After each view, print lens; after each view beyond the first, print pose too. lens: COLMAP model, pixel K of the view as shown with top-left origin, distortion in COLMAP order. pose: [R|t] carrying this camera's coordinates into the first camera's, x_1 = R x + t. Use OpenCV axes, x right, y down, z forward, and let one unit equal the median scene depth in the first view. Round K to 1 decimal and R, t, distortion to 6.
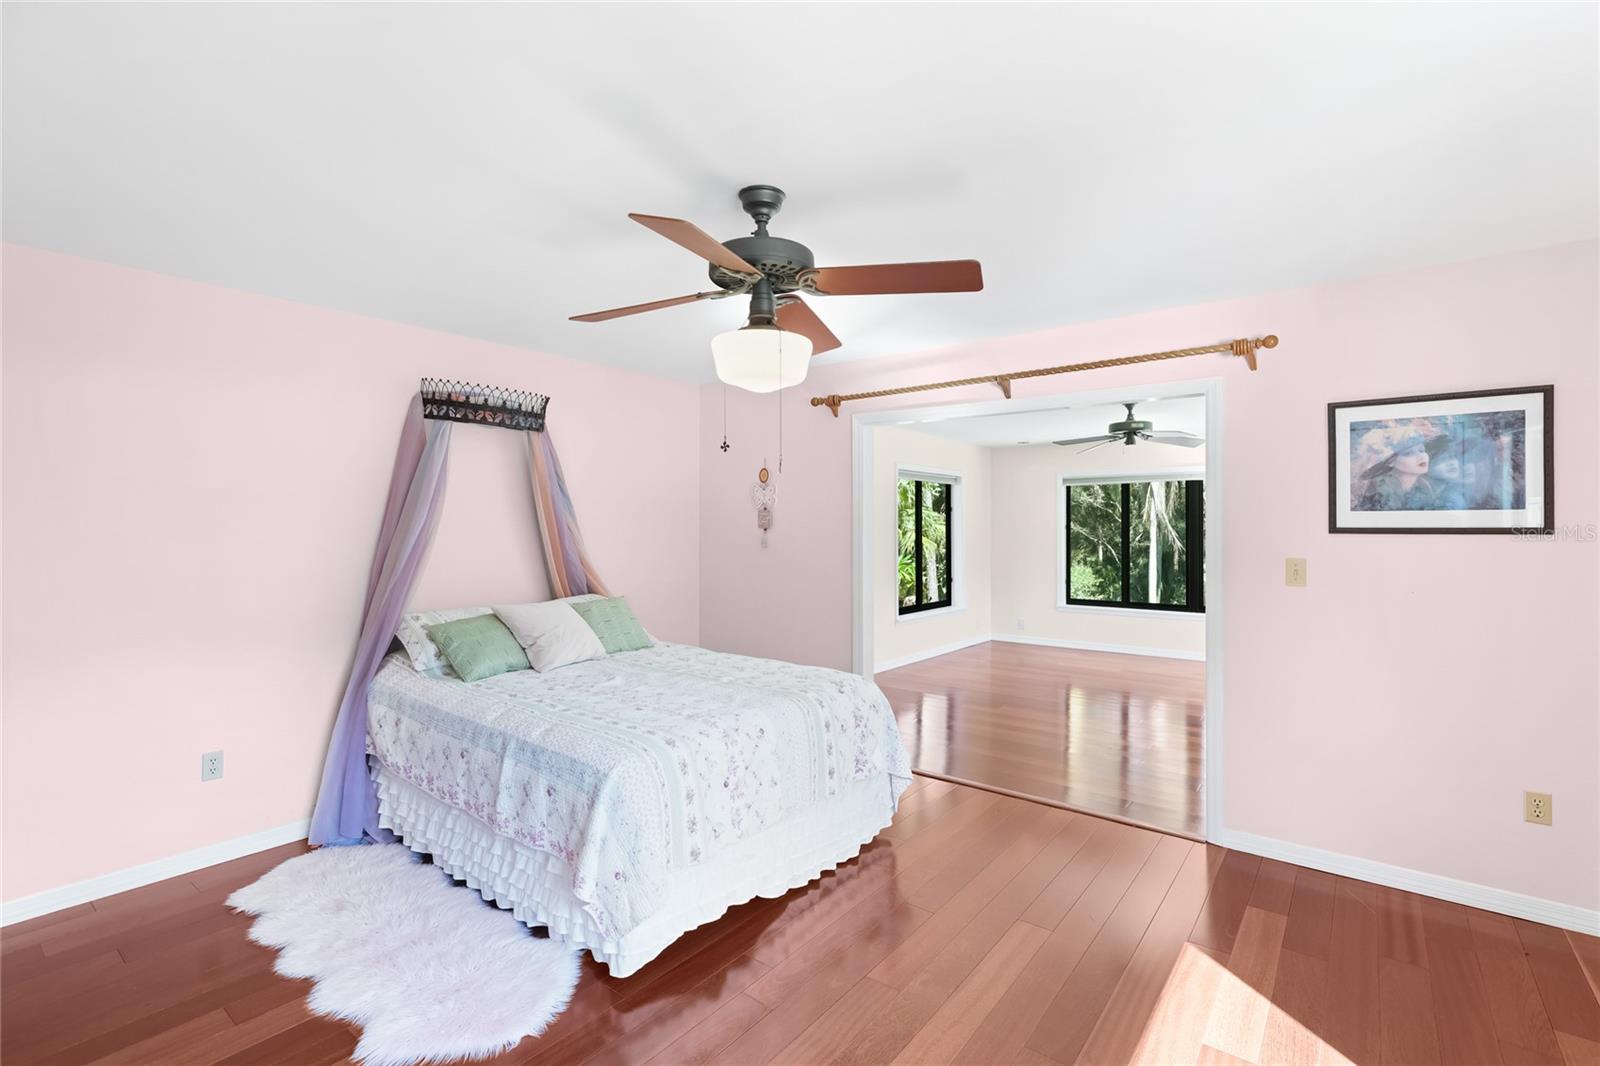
lens RADIAL K [[736.6, 0, 797.5], [0, 736.6, 524.6], [0, 0, 1]] dist [-0.002337, 0.000379]
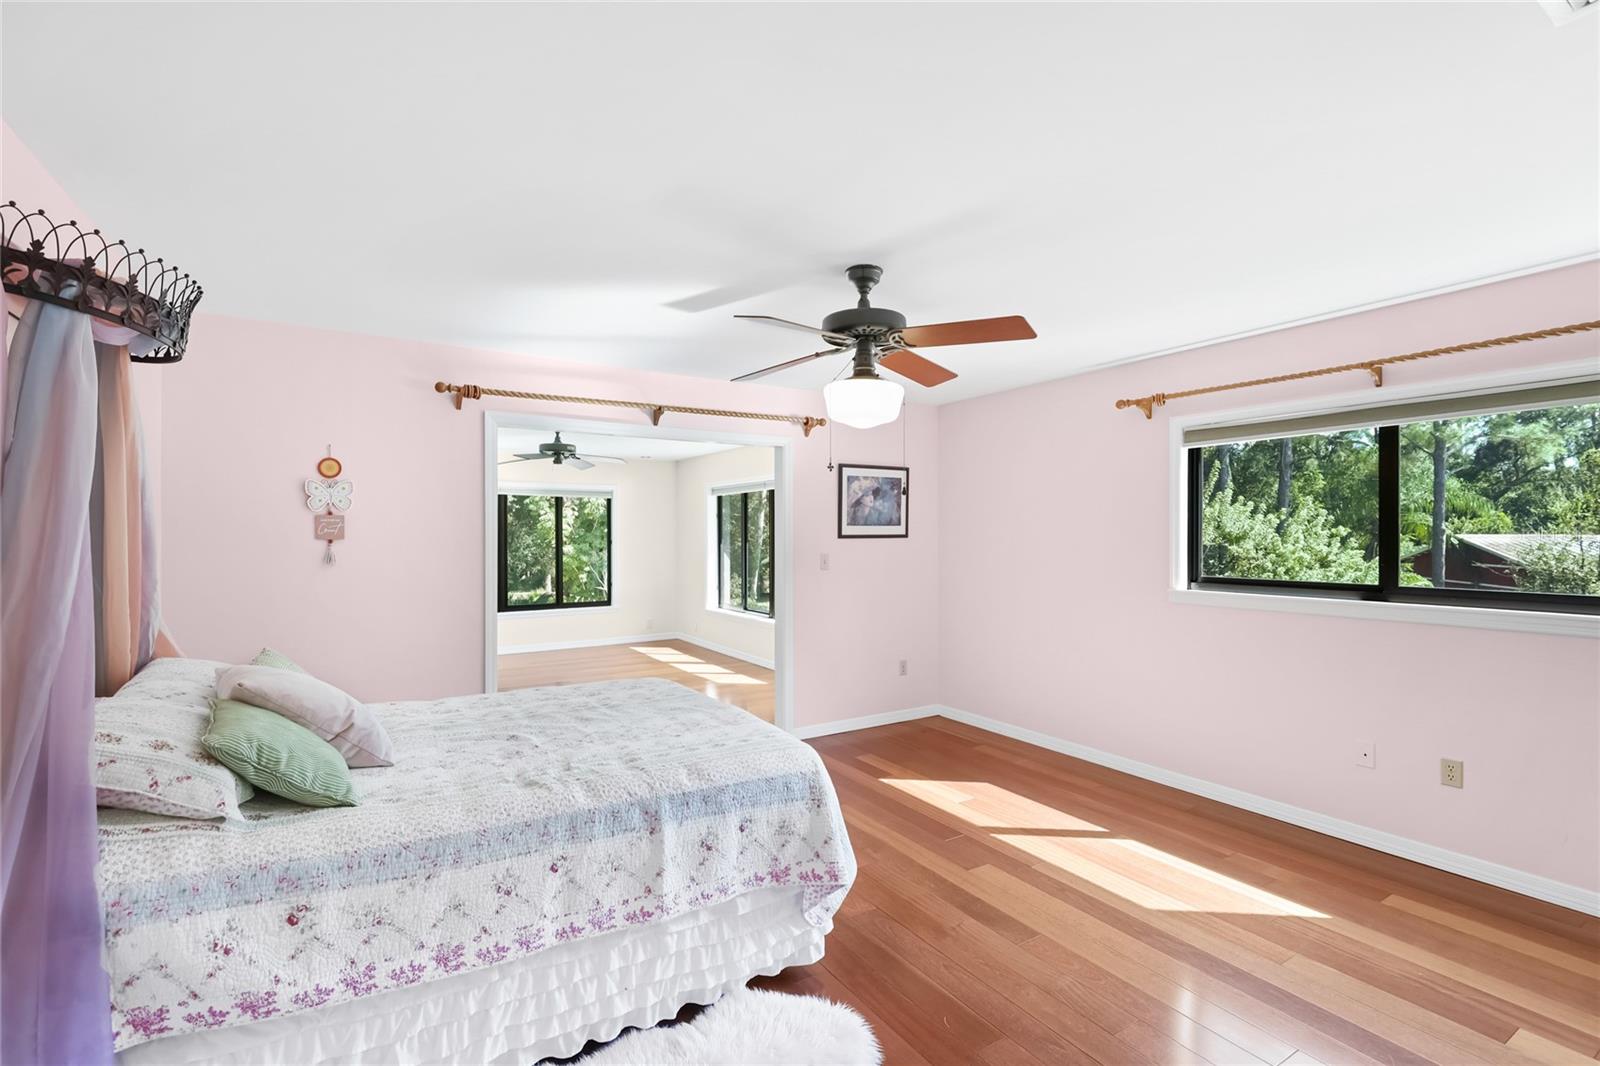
lens RADIAL K [[736.6, 0, 795.7], [0, 736.6, 538.7], [0, 0, 1]] dist [-0.002337, 0.000379]
pose [[0.333197, -0.007810, 0.942825, -0.984088], [0.002488, 0.999969, 0.007404, -0.000459], [-0.942854, -0.000121, 0.333206, 0.533279]]
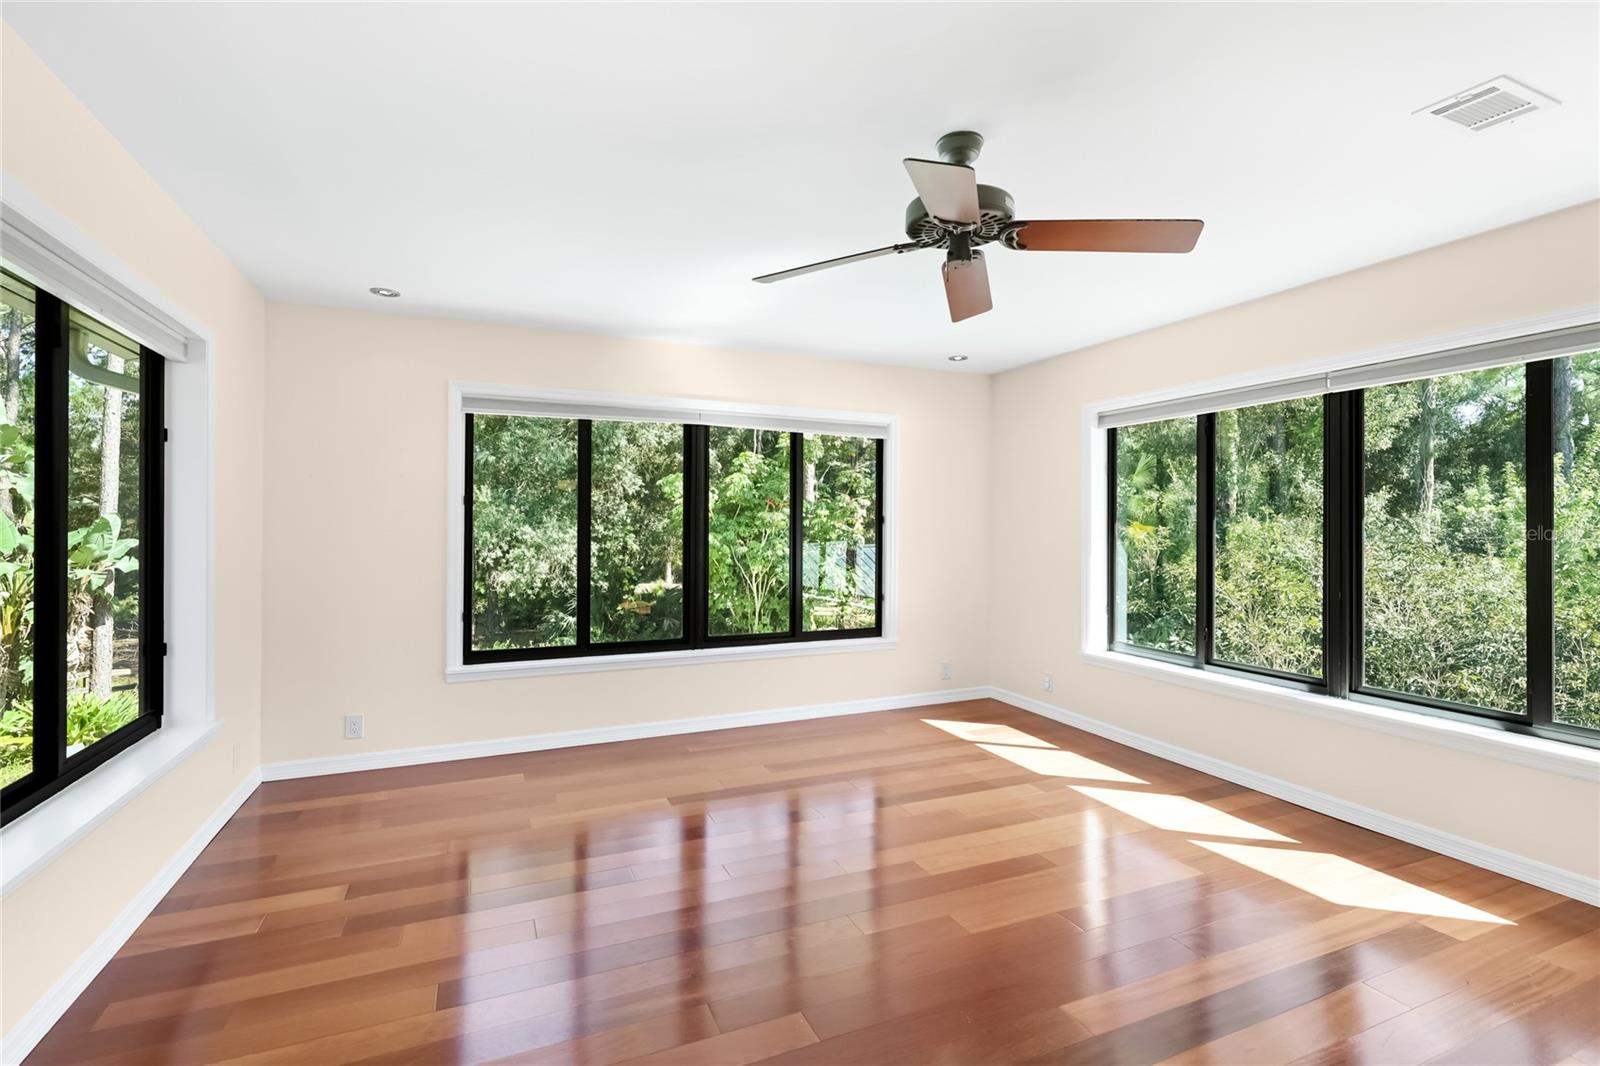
lens RADIAL K [[736.6, 0, 799.1], [0, 736.6, 528.4], [0, 0, 1]] dist [-0.002337, 0.000379]
pose [[0.459454, 0.000581, 0.888201, 0.135572], [-0.006965, 0.999971, 0.002949, 0.052957], [-0.888174, -0.007541, 0.459445, 1.731500]]
